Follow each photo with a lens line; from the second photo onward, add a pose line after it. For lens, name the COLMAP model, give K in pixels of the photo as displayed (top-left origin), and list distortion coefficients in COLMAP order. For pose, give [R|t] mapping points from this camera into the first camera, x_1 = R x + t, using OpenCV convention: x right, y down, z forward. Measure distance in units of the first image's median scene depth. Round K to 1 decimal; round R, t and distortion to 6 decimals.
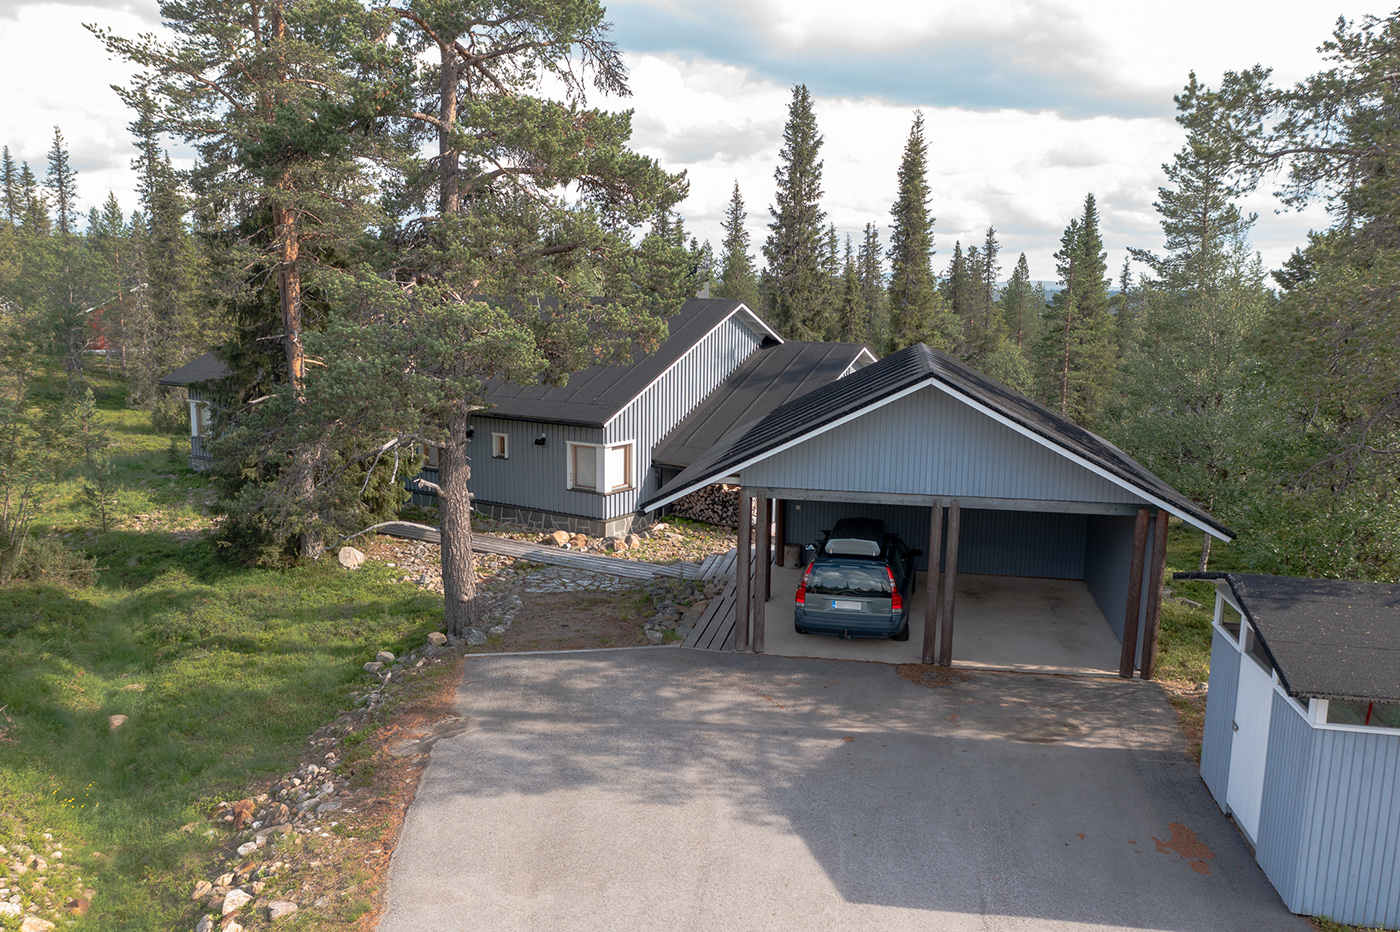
lens RADIAL K [[1111.7, 0, 700.0], [0, 1111.7, 466.0], [0, 0, 1]] dist [-0.007867, -0.007002]
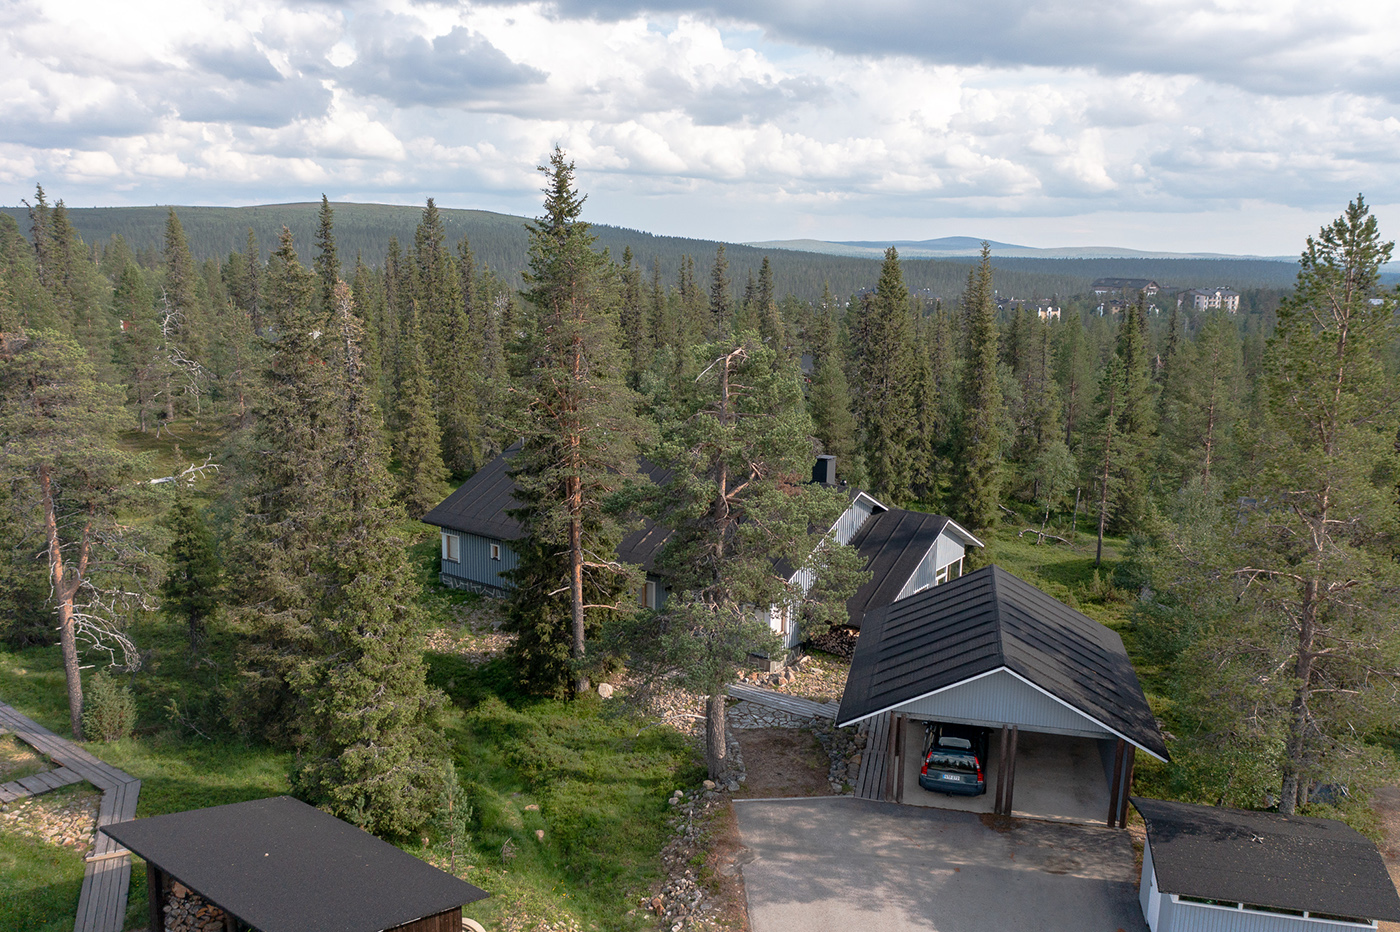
lens RADIAL K [[1111.7, 0, 700.0], [0, 1111.7, 466.0], [0, 0, 1]] dist [-0.007867, -0.007002]
pose [[0.998862, 0.011649, -0.046255, -0.205462], [-0.010194, 0.999450, 0.031571, -0.454925], [0.046598, -0.031064, 0.998431, -0.817606]]
